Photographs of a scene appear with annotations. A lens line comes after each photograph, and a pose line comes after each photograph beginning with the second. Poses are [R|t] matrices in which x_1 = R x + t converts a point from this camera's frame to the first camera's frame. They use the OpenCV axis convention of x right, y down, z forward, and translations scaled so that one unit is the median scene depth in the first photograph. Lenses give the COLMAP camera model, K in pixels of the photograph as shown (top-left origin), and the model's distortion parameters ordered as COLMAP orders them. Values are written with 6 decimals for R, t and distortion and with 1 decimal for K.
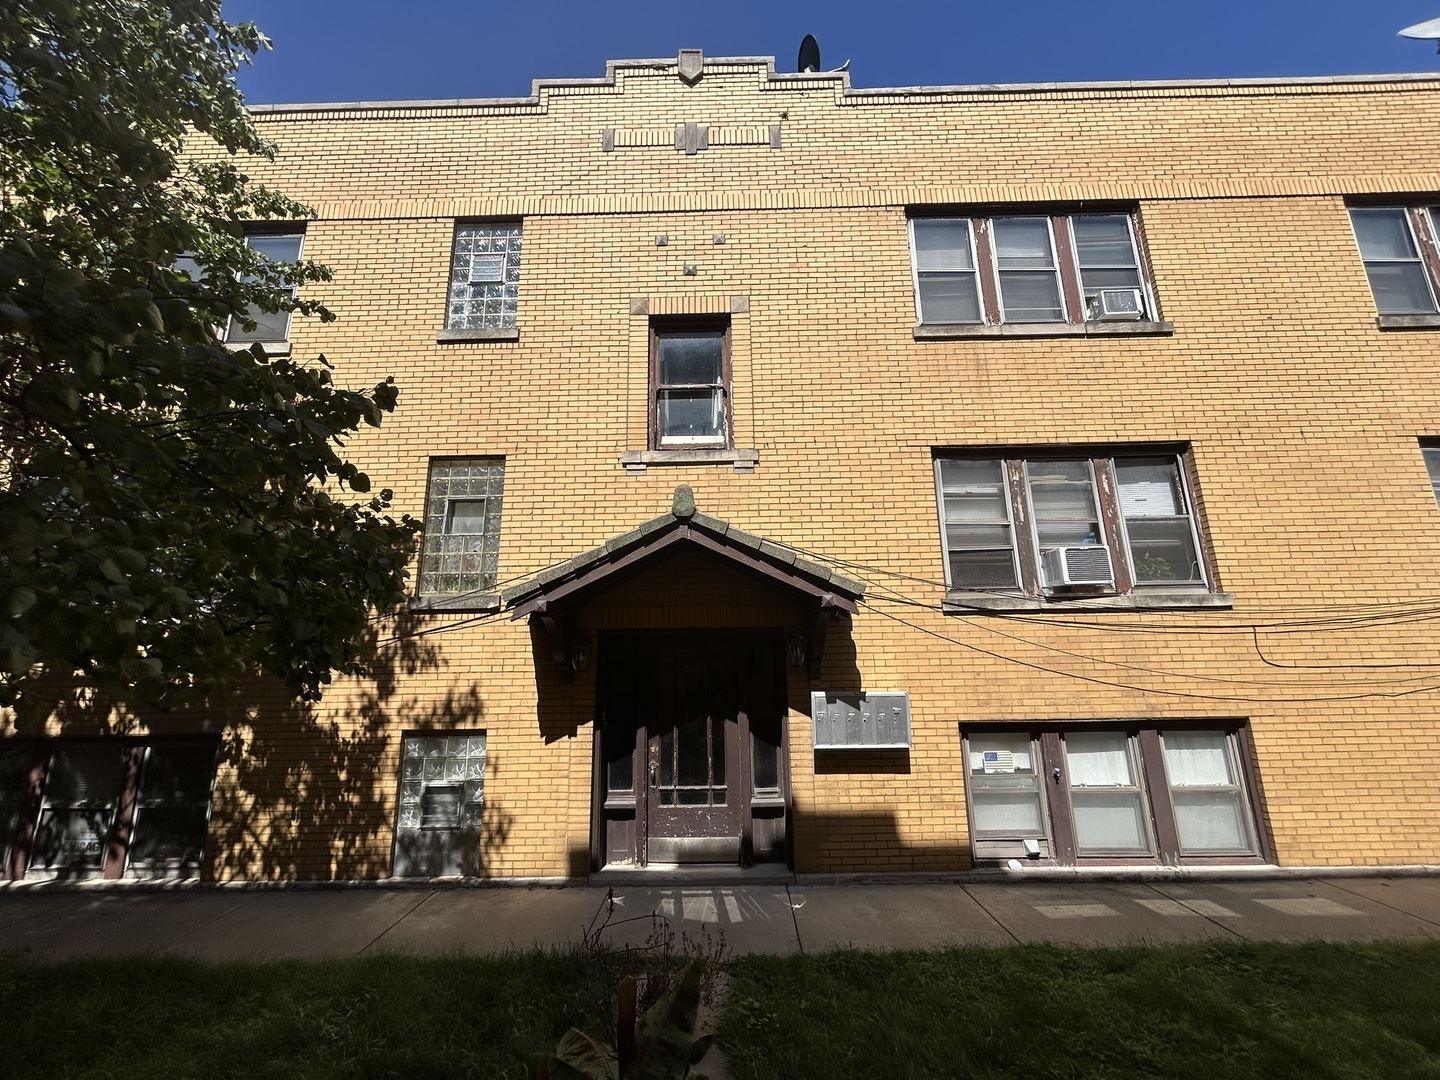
lens RADIAL K [[588.8, 0, 724.2], [0, 588.8, 530.3], [0, 0, 1]] dist [-0.000756, 0.000209]
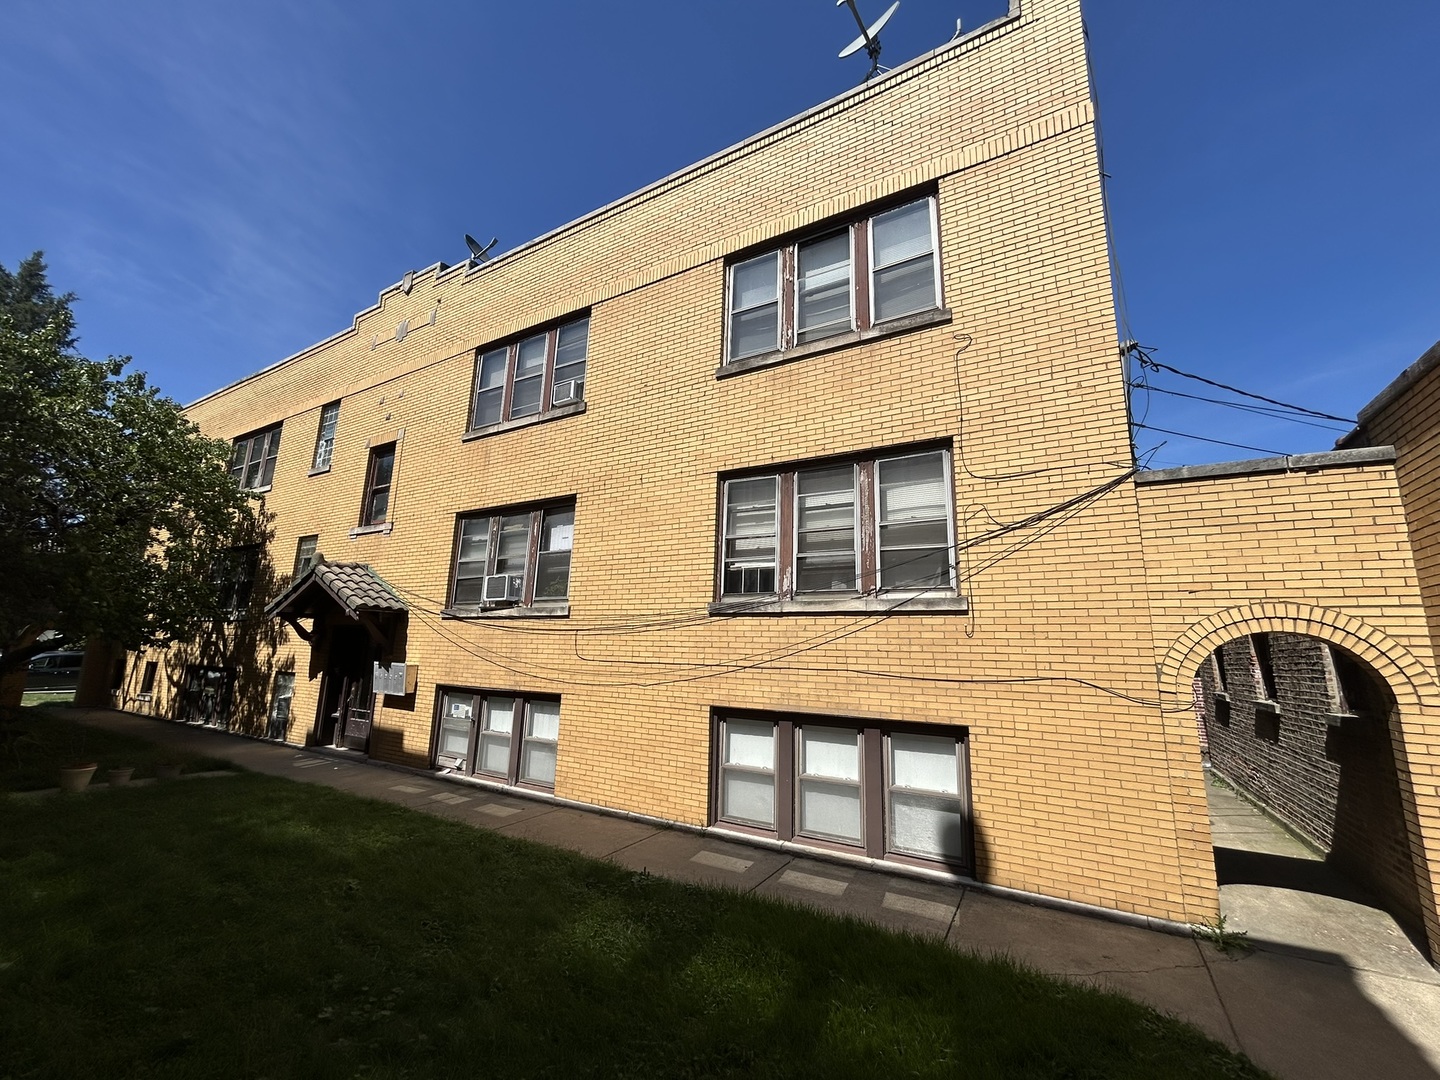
lens RADIAL K [[588.8, 0, 725.2], [0, 588.8, 539.1], [0, 0, 1]] dist [-0.000756, 0.000209]
pose [[0.867642, -0.056896, -0.493923, 1.833108], [0.069768, 0.997534, 0.007648, -0.035004], [0.492270, -0.041095, 0.869472, -0.021341]]
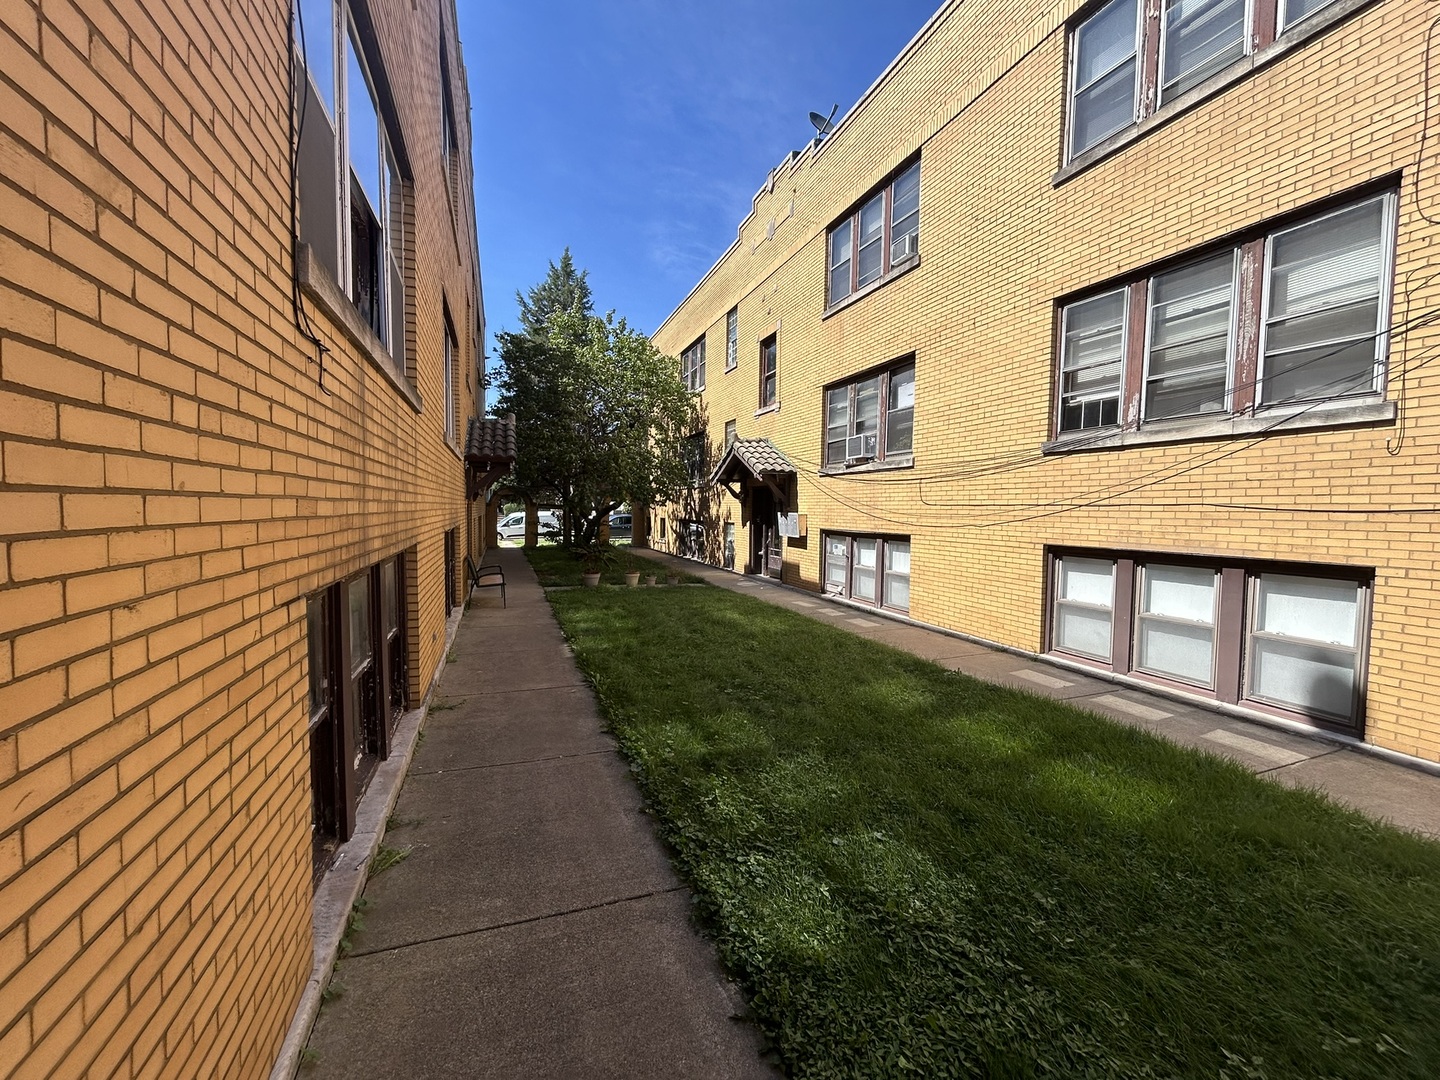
lens RADIAL K [[588.8, 0, 711.1], [0, 588.8, 541.1], [0, 0, 1]] dist [-0.000756, 0.000209]
pose [[0.348856, 0.071555, -0.934441, 2.077673], [0.193284, 0.970152, 0.146449, -0.007951], [0.917028, -0.231702, 0.324613, -0.031525]]
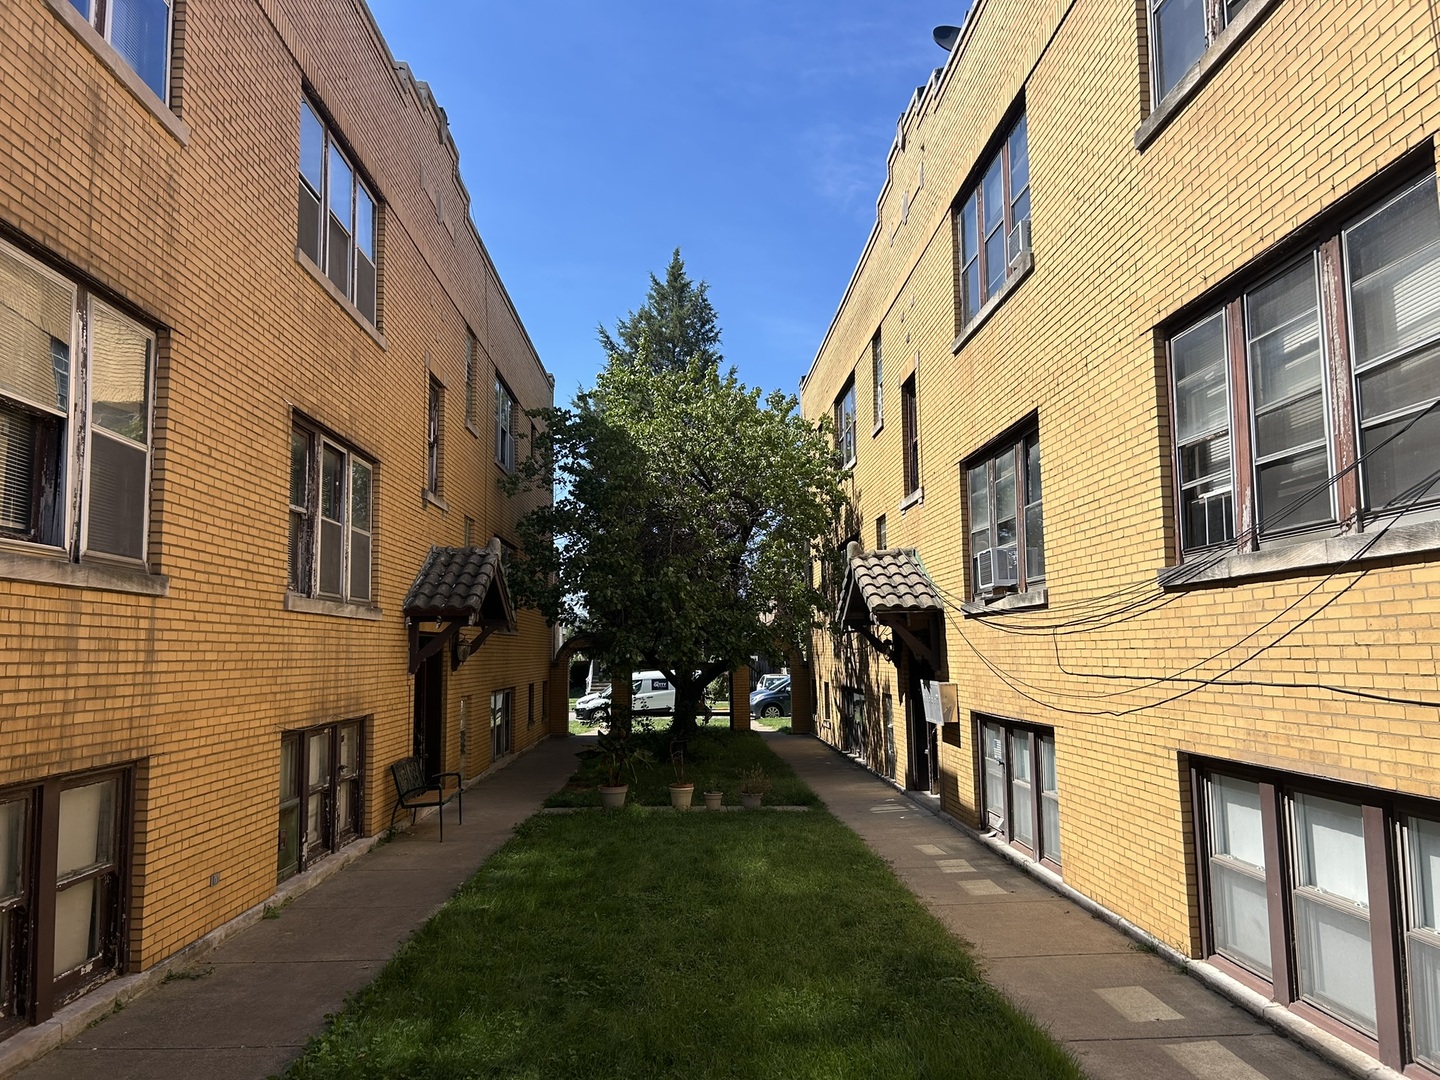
lens RADIAL K [[1094.3, 0, 697.5], [0, 1094.3, 537.7], [0, 0, 1]] dist [0.046765, -0.045751]
pose [[0.028191, -0.090270, -0.995518, 2.423495], [0.237449, 0.968013, -0.081052, 0.041901], [0.970991, -0.234100, 0.048724, 0.425872]]
